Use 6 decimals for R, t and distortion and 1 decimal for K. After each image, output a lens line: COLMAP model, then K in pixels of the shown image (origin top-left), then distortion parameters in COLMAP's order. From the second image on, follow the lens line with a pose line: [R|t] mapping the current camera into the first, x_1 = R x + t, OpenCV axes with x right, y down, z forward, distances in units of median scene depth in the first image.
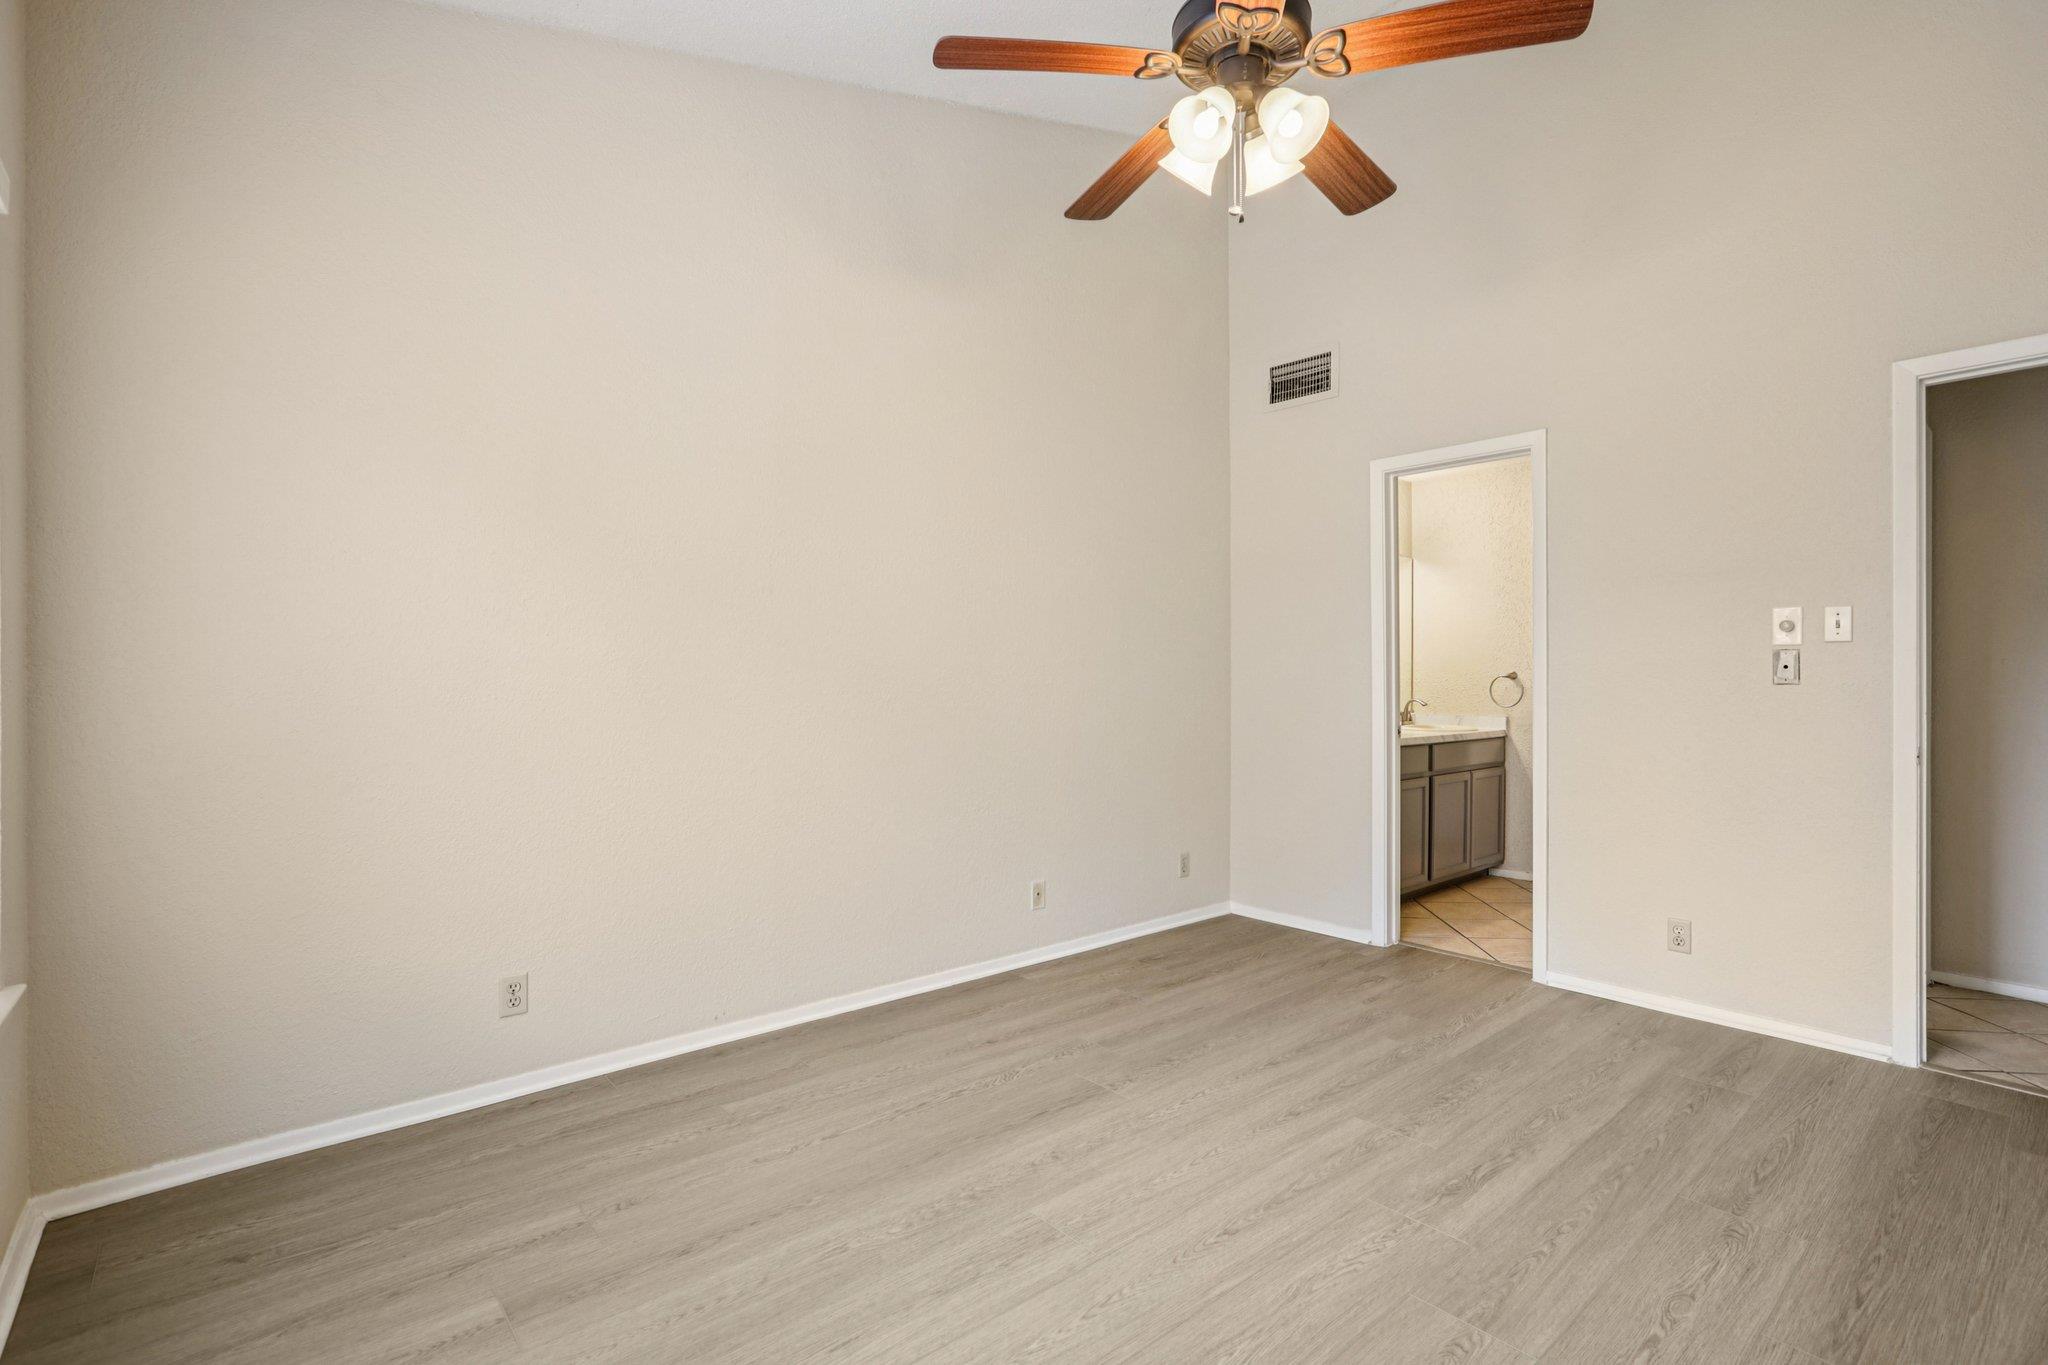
lens RADIAL K [[936.1, 0, 1044.8], [0, 936.1, 676.5], [0, 0, 1]] dist [-0.048066, 0.021025]
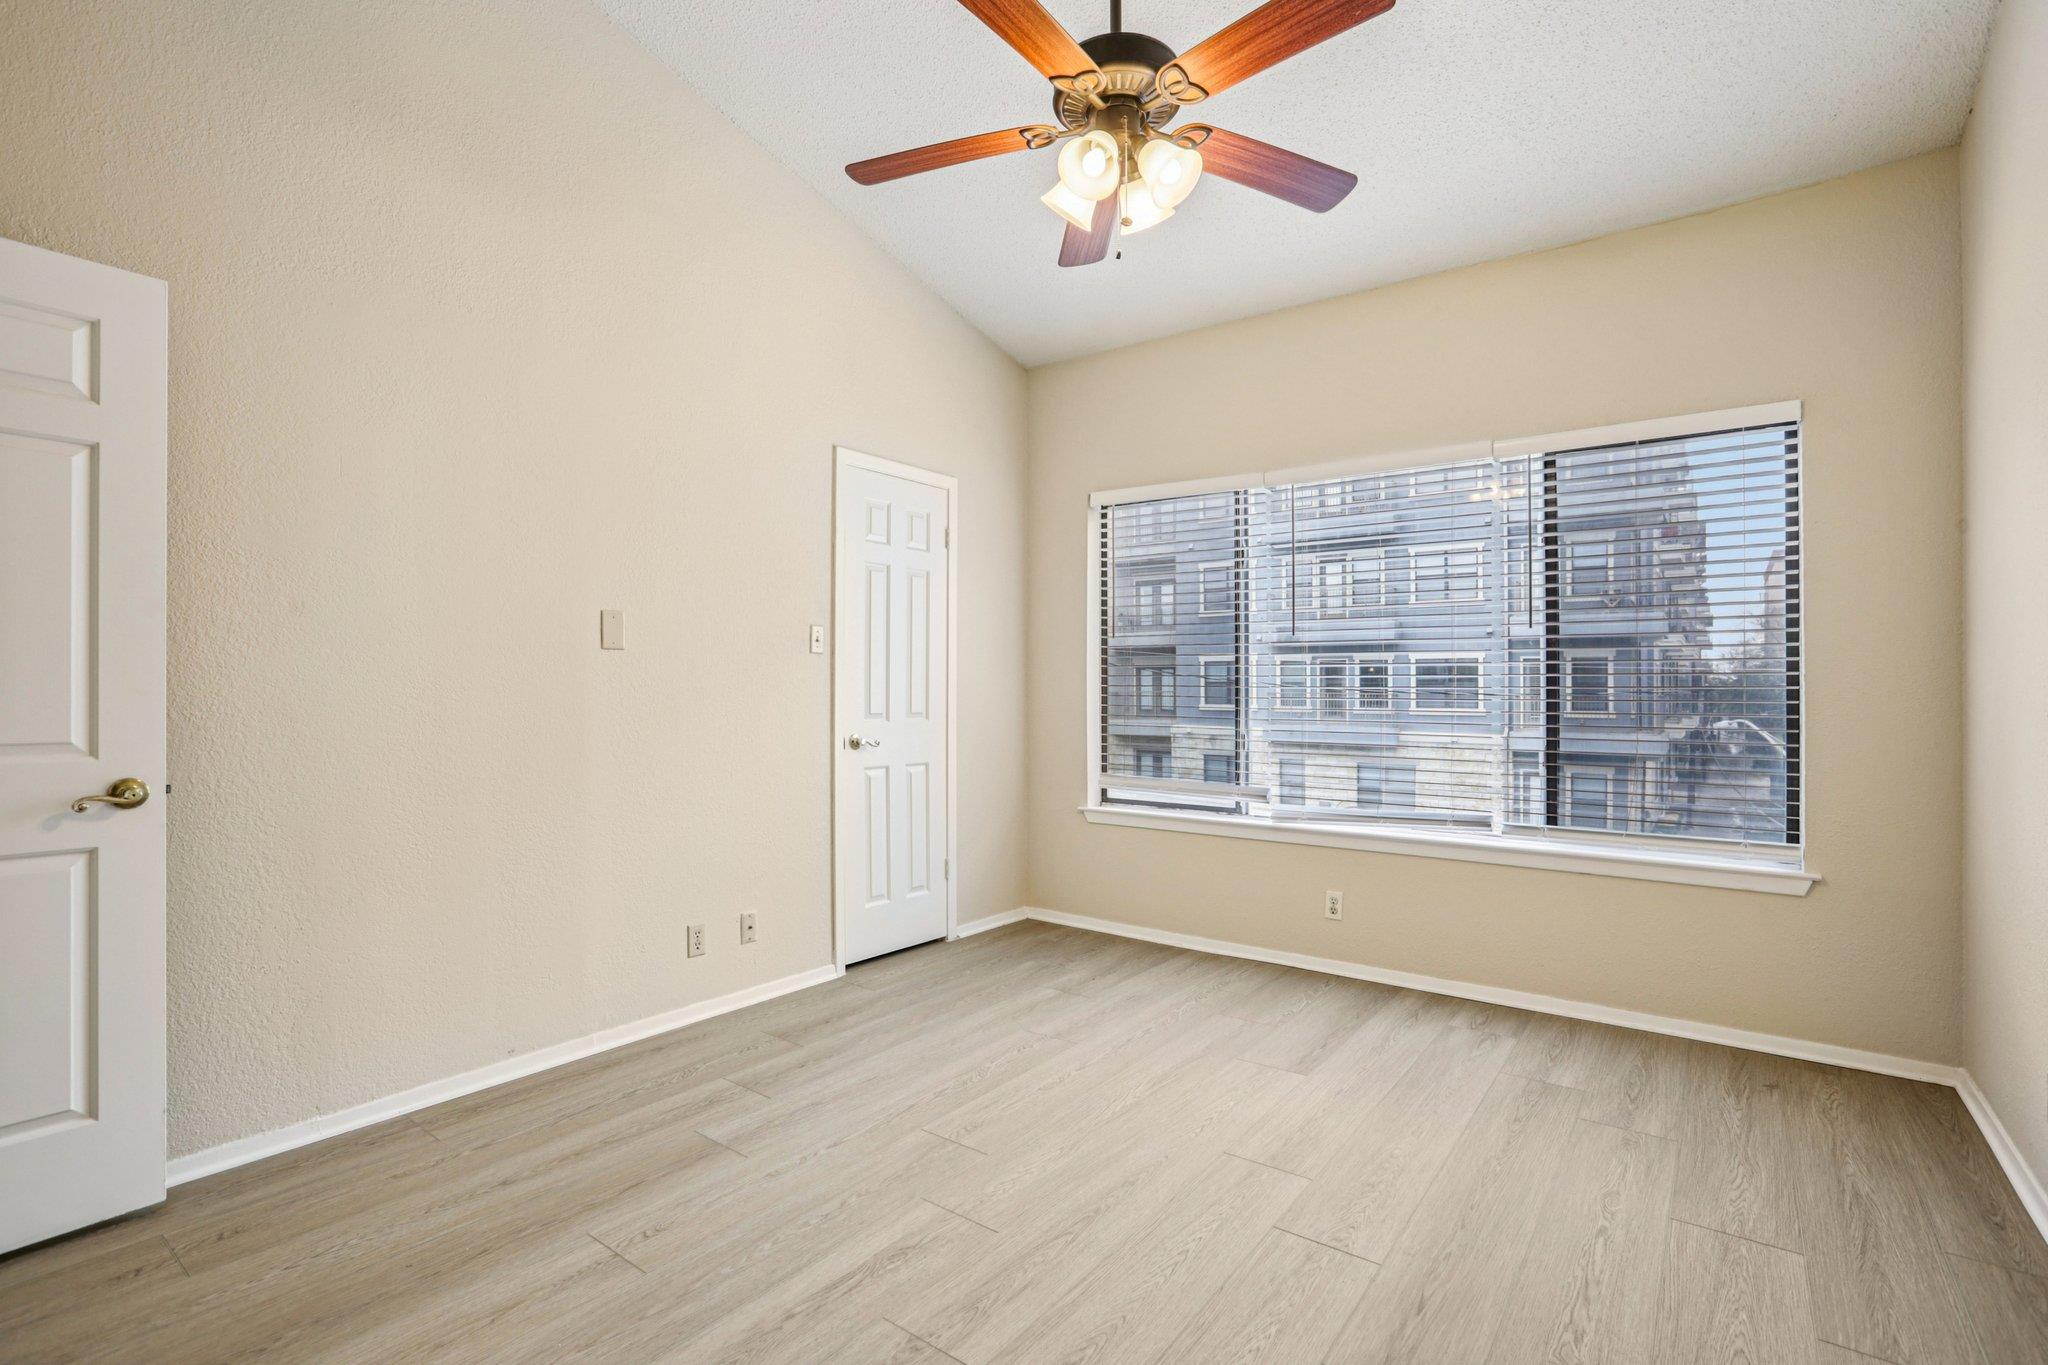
lens RADIAL K [[936.1, 0, 1045.0], [0, 936.1, 685.6], [0, 0, 1]] dist [-0.048066, 0.021025]
pose [[-0.976408, -0.003060, -0.215914, 0.366604], [-0.001251, 0.999963, -0.008517, 0.006436], [0.215932, -0.008046, -0.976375, 1.400421]]
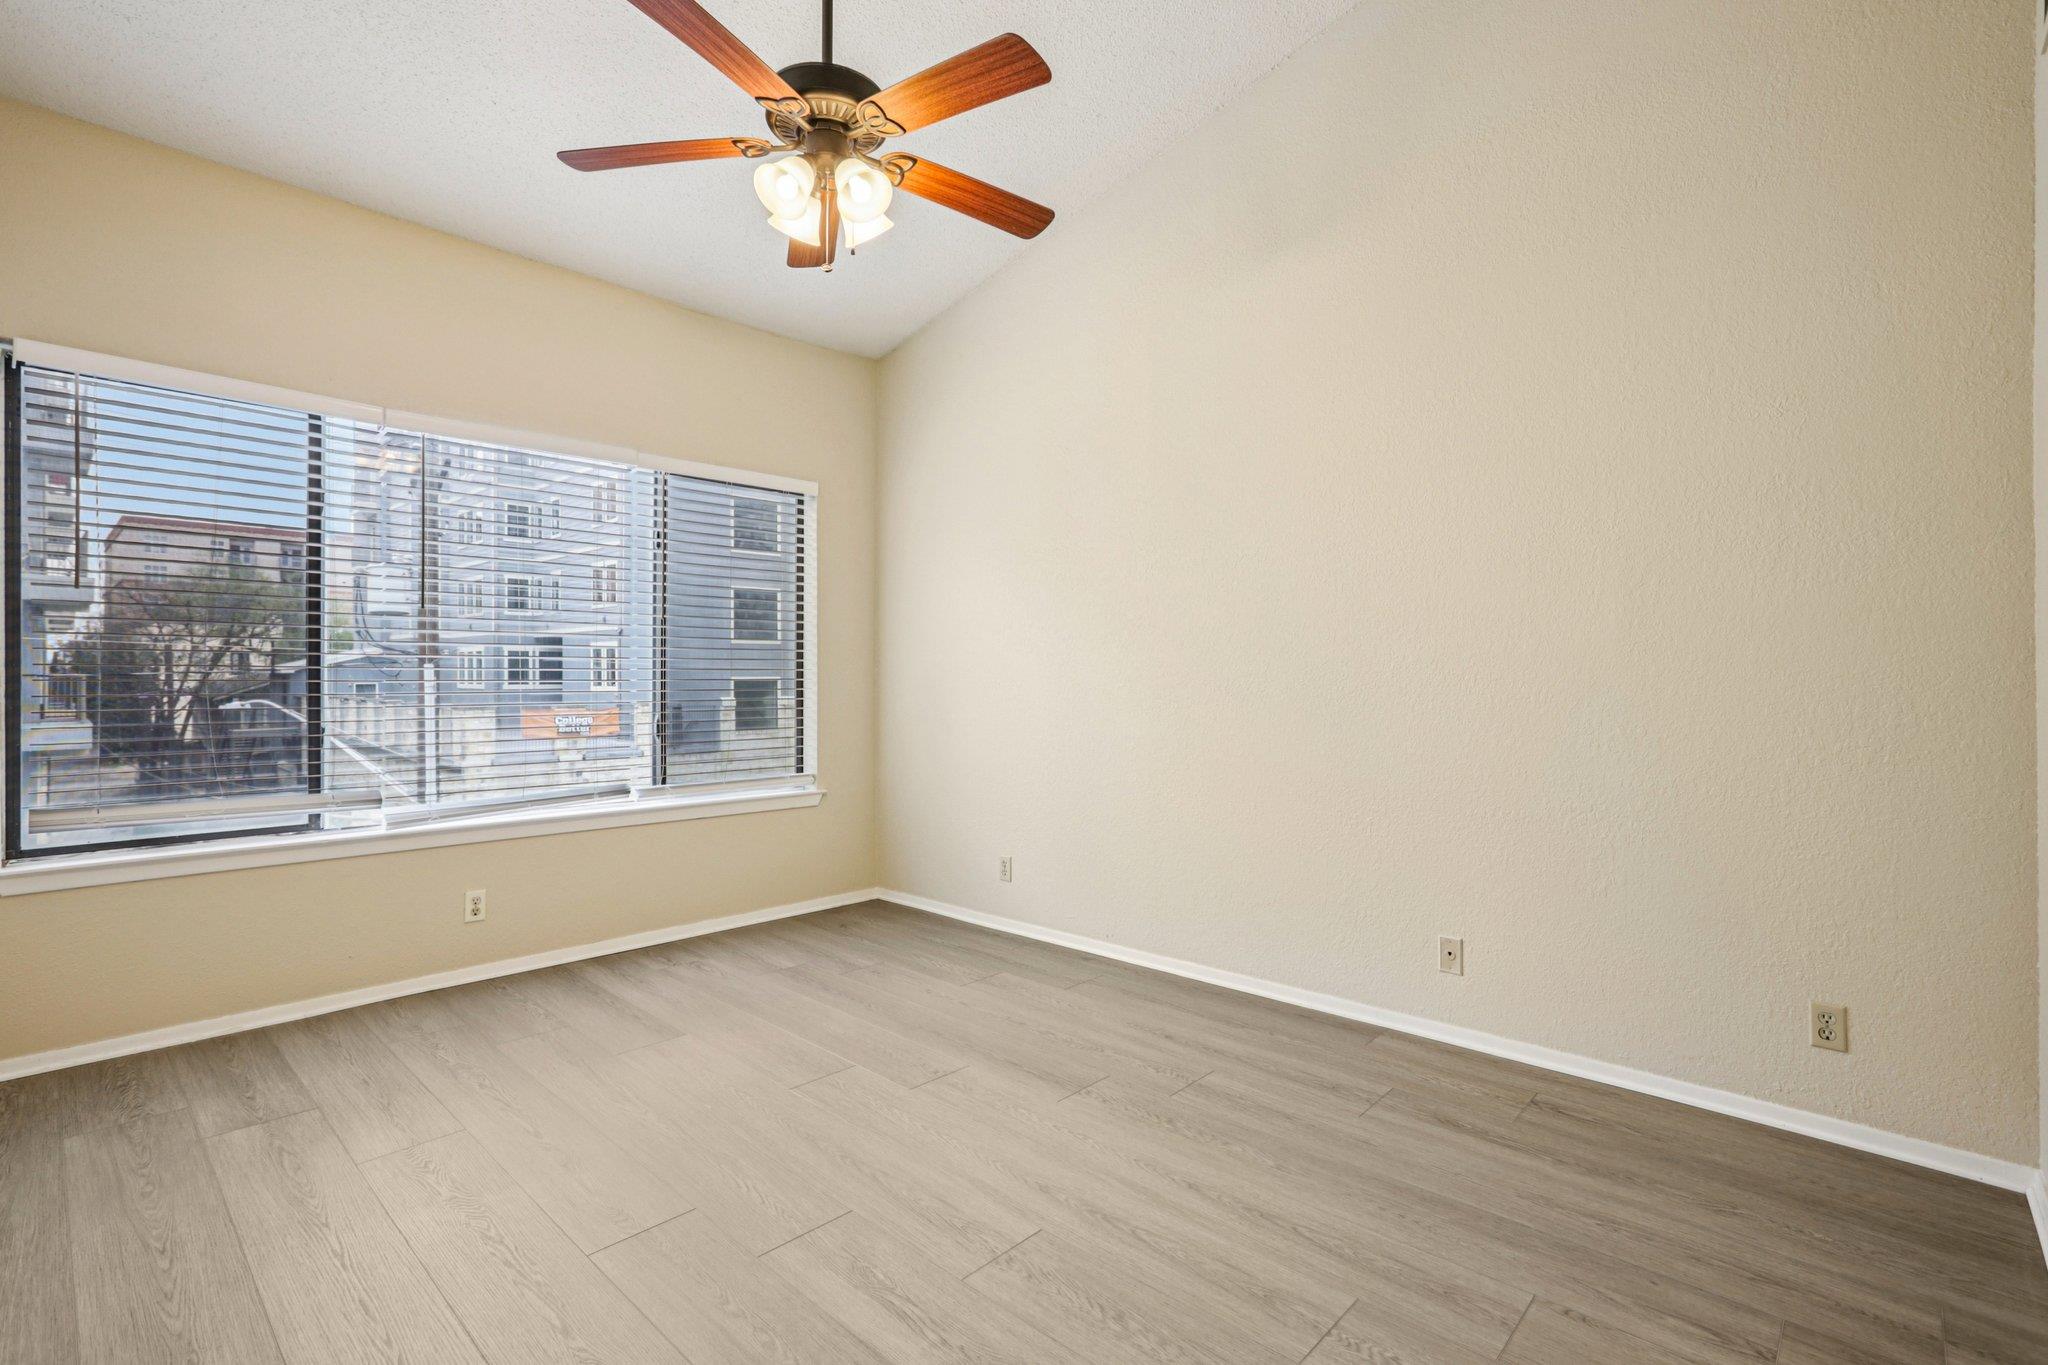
lens RADIAL K [[936.1, 0, 1033.8], [0, 936.1, 675.7], [0, 0, 1]] dist [-0.048066, 0.021025]
pose [[0.116735, 0.001883, -0.993161, 0.954211], [-0.001477, 0.999997, 0.001723, 0.004676], [0.993162, 0.001266, 0.116738, 0.772331]]
